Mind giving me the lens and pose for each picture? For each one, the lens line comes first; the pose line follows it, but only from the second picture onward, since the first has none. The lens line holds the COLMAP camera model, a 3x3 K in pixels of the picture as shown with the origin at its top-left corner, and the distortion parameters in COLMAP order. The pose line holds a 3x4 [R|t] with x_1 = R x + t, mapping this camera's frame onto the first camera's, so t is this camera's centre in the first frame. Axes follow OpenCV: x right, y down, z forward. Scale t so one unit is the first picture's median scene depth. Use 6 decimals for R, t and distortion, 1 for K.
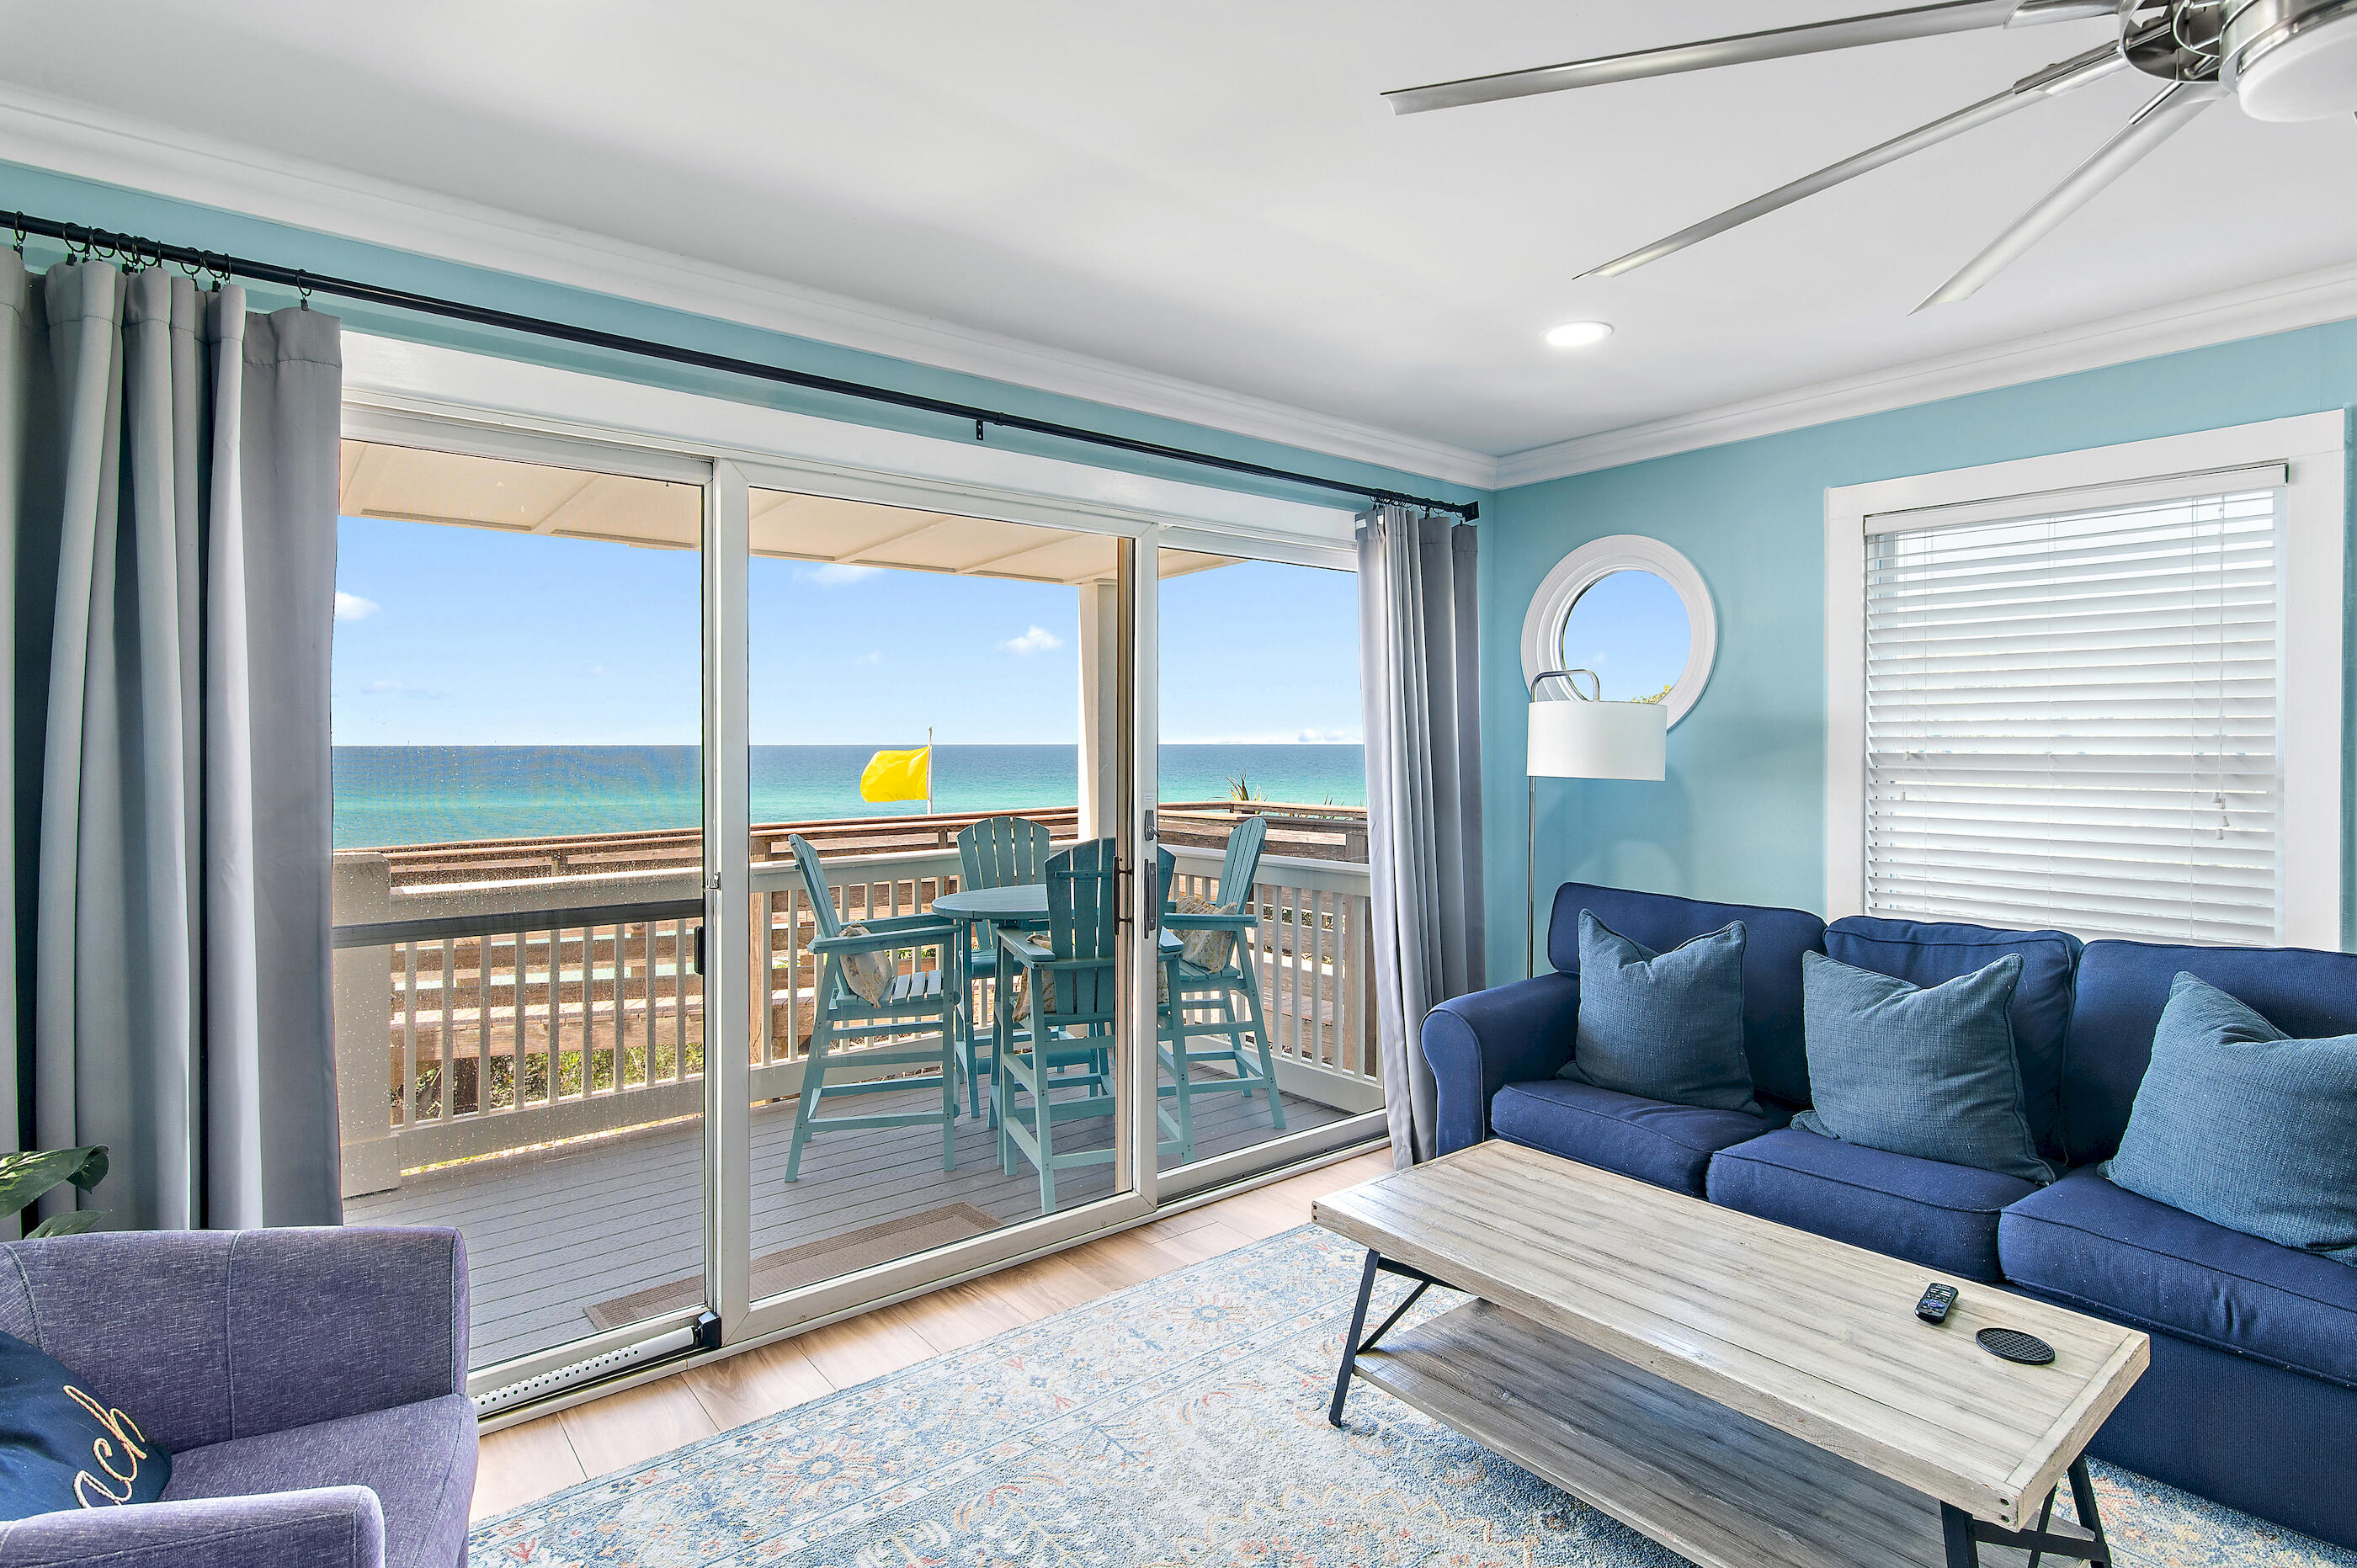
lens RADIAL K [[1170.6, 0, 1167.9], [0, 1170.6, 748.9], [0, 0, 1]] dist [0.002989, -0.000333]
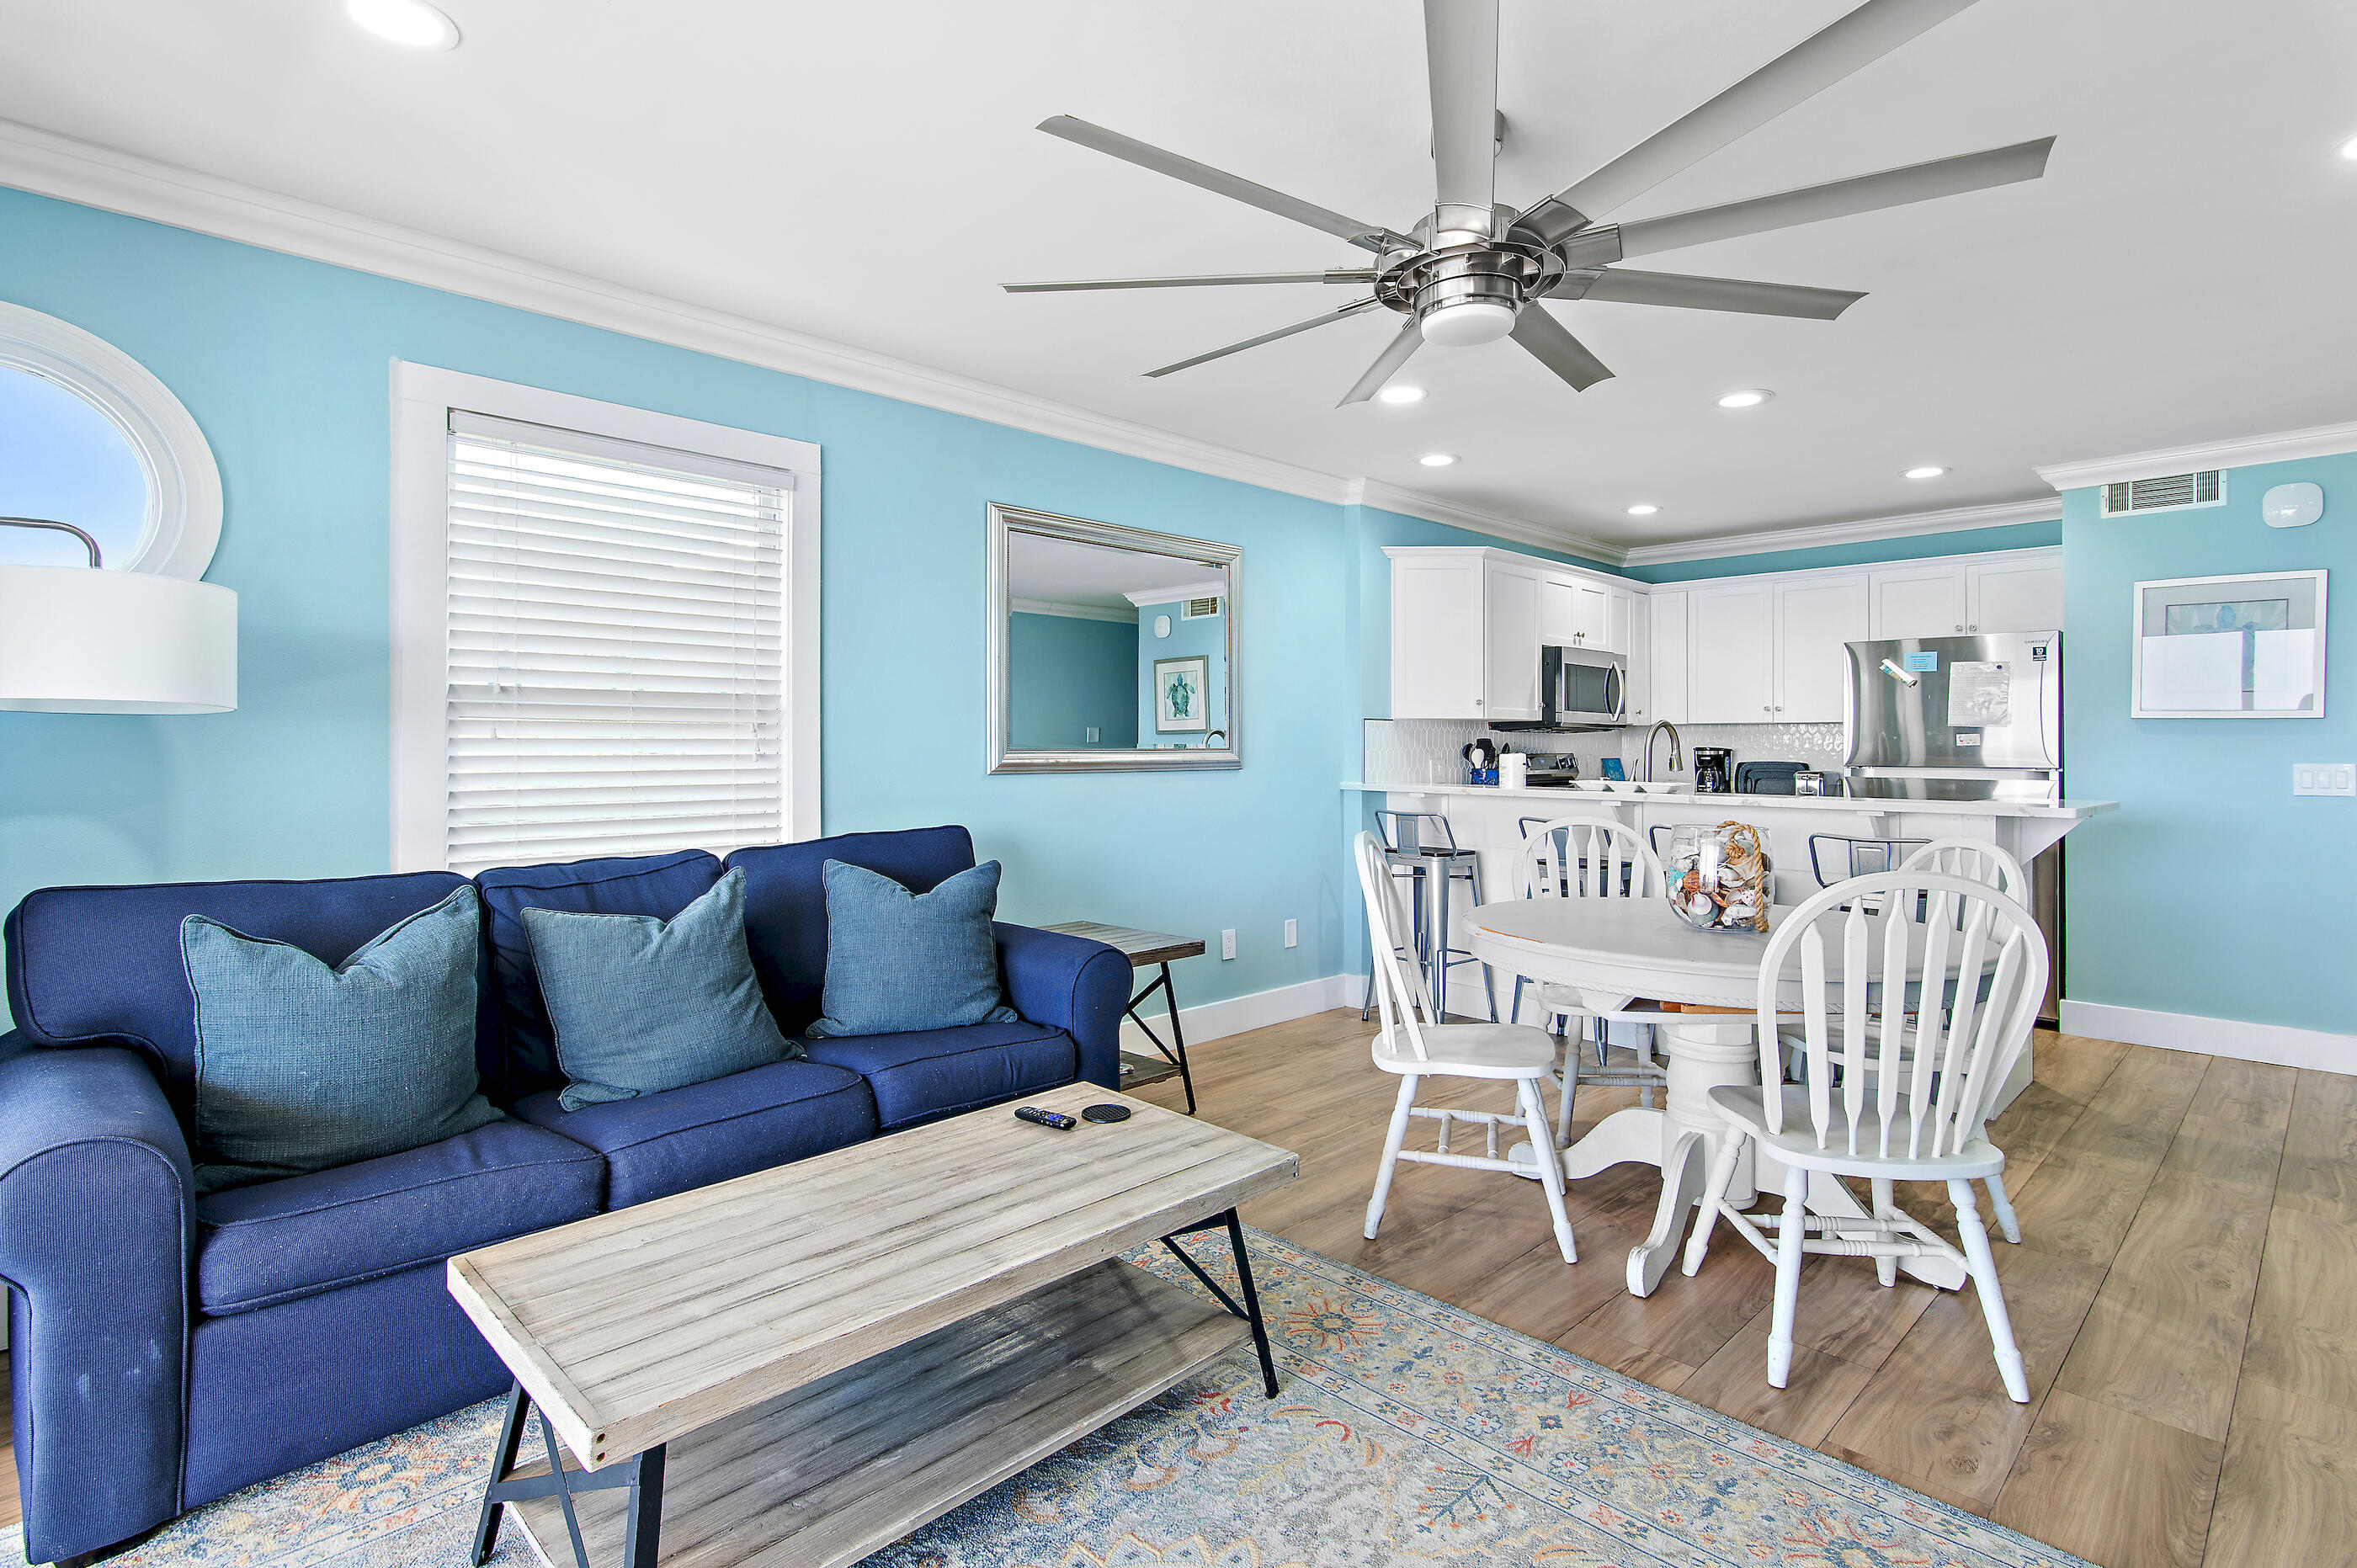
lens RADIAL K [[1170.6, 0, 1167.9], [0, 1170.6, 748.9], [0, 0, 1]] dist [0.002989, -0.000333]
pose [[-0.104889, -0.000732, 0.994484, -0.386074], [0.003630, 0.999993, 0.001119, 0.063925], [-0.994477, 0.003728, -0.104886, 0.695124]]
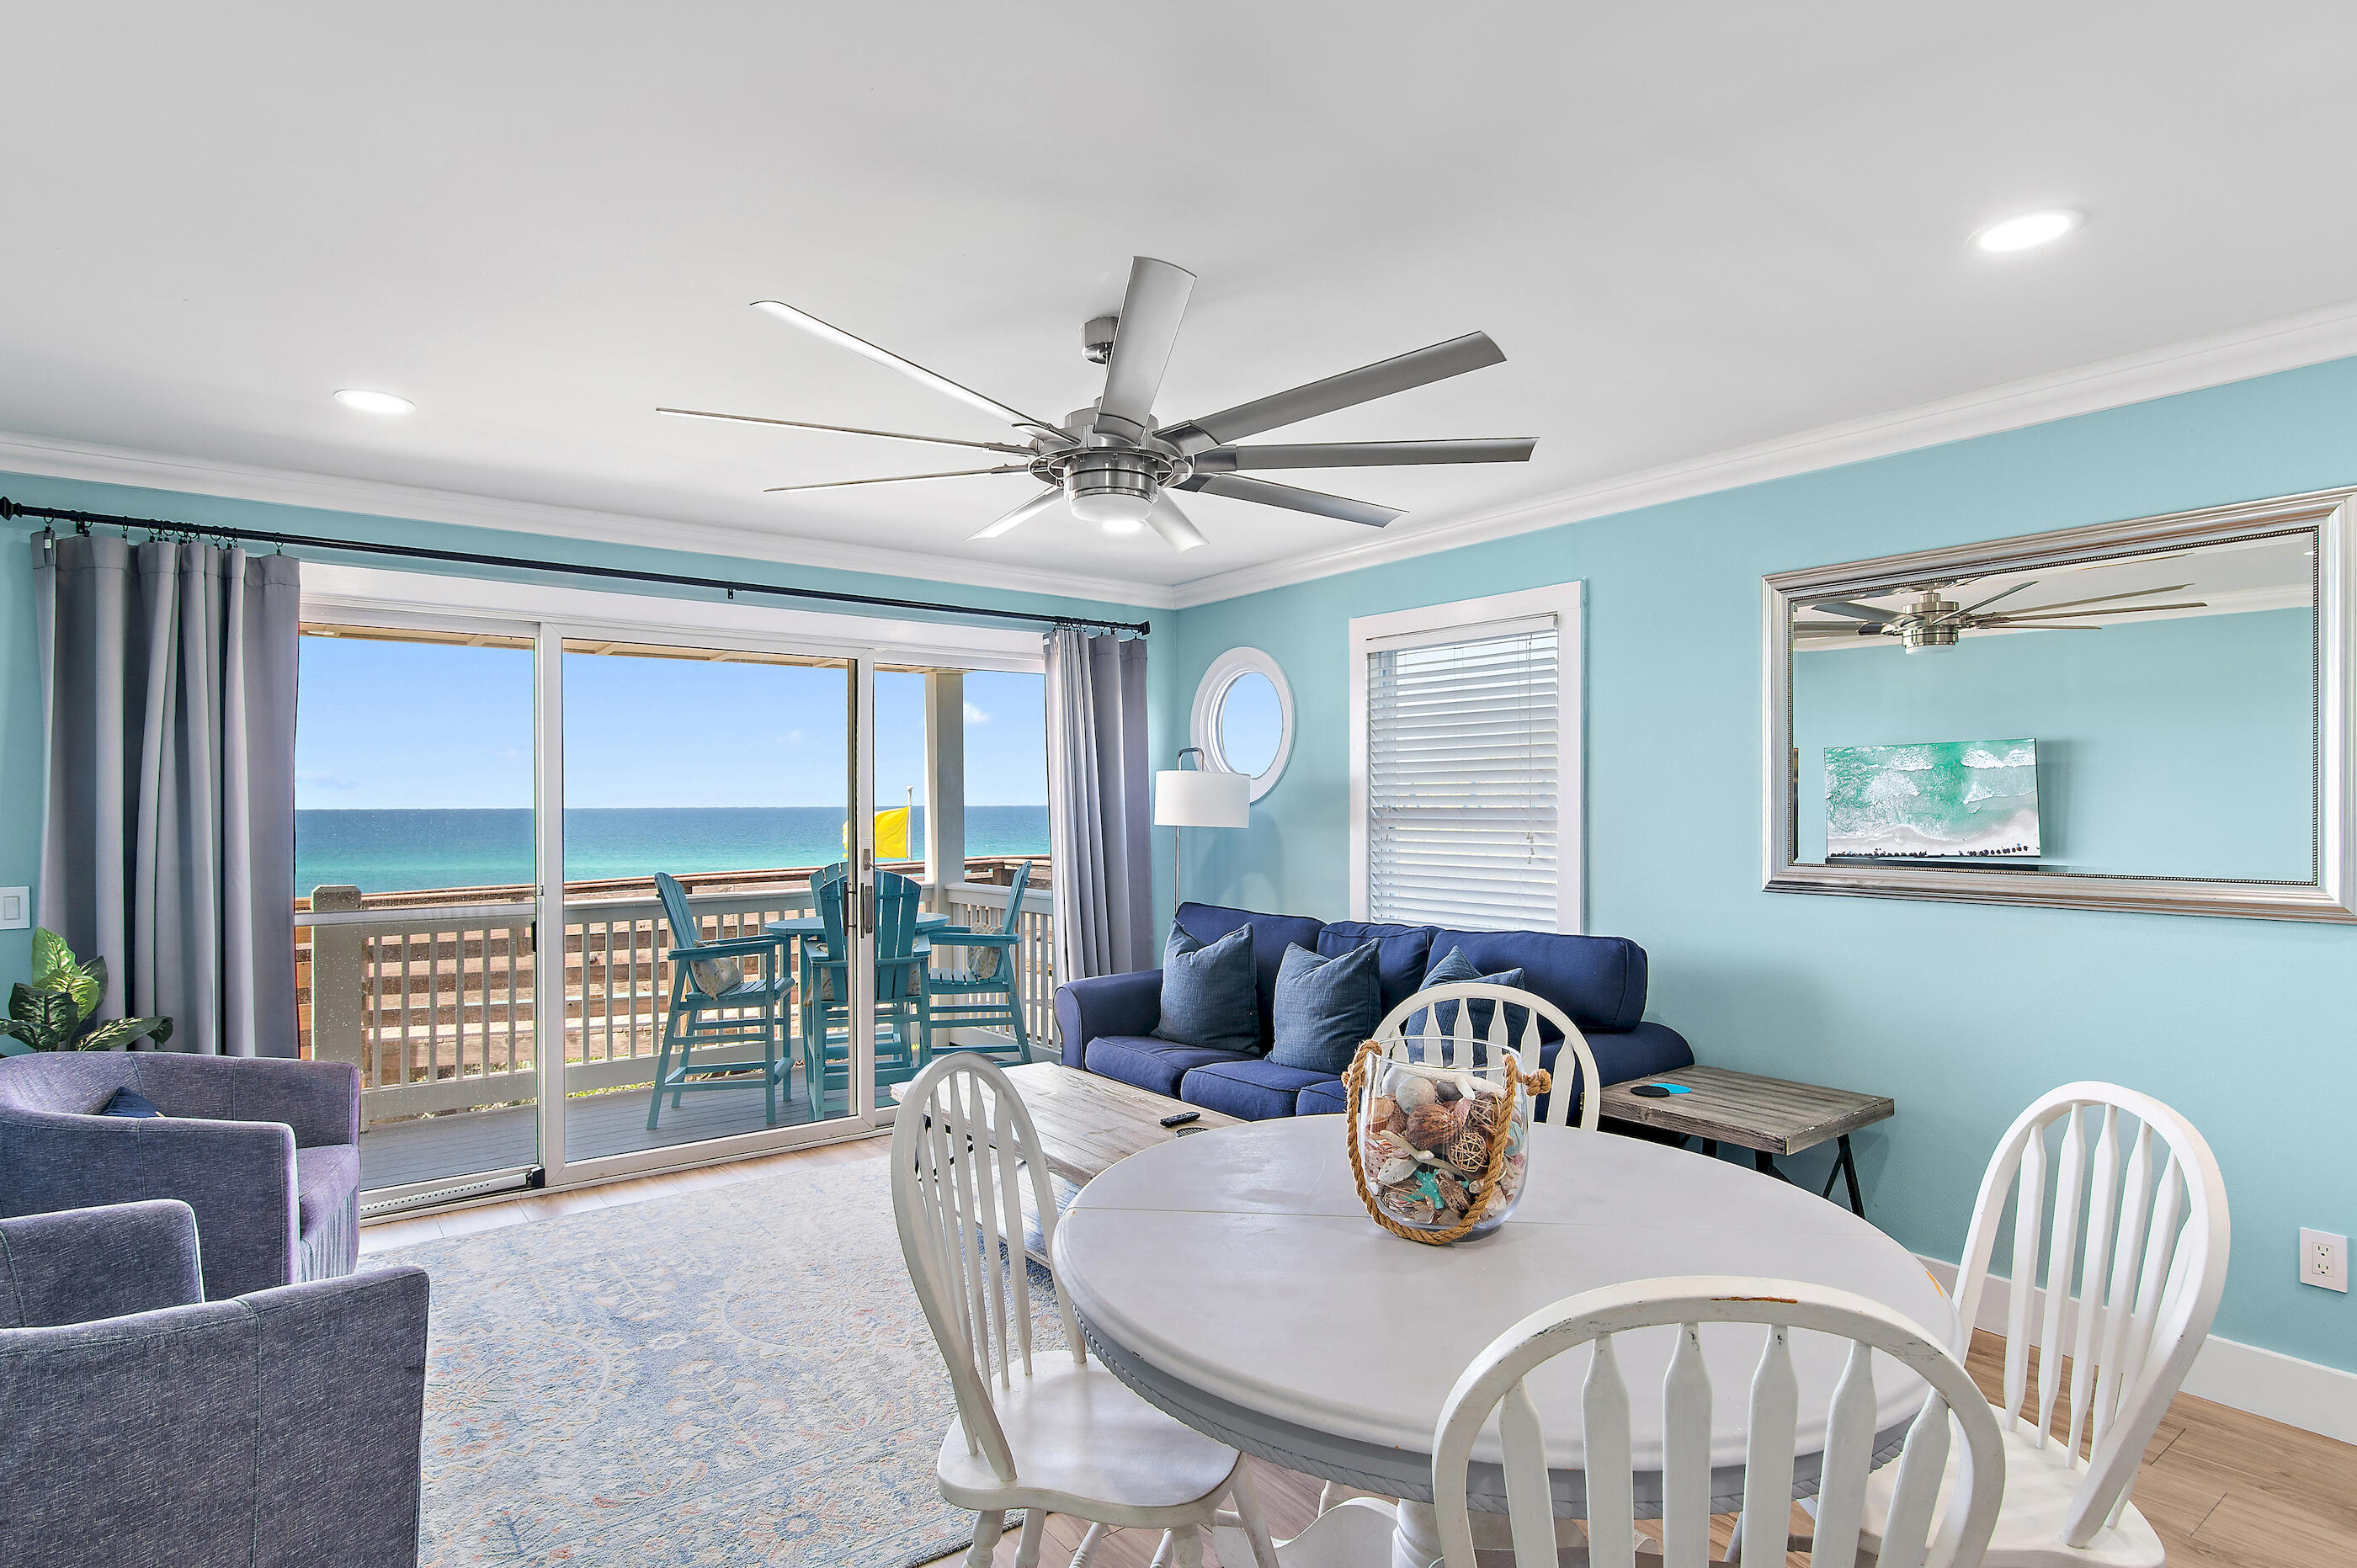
lens RADIAL K [[1206.0, 0, 1152.9], [0, 1206.0, 805.8], [0, 0, 1]] dist [0.002145, 0.000390]
pose [[0.999209, -0.003365, -0.039633, 0.477765], [0.003242, 0.999990, -0.003178, 0.006913], [0.039643, 0.003047, 0.999209, -0.560489]]
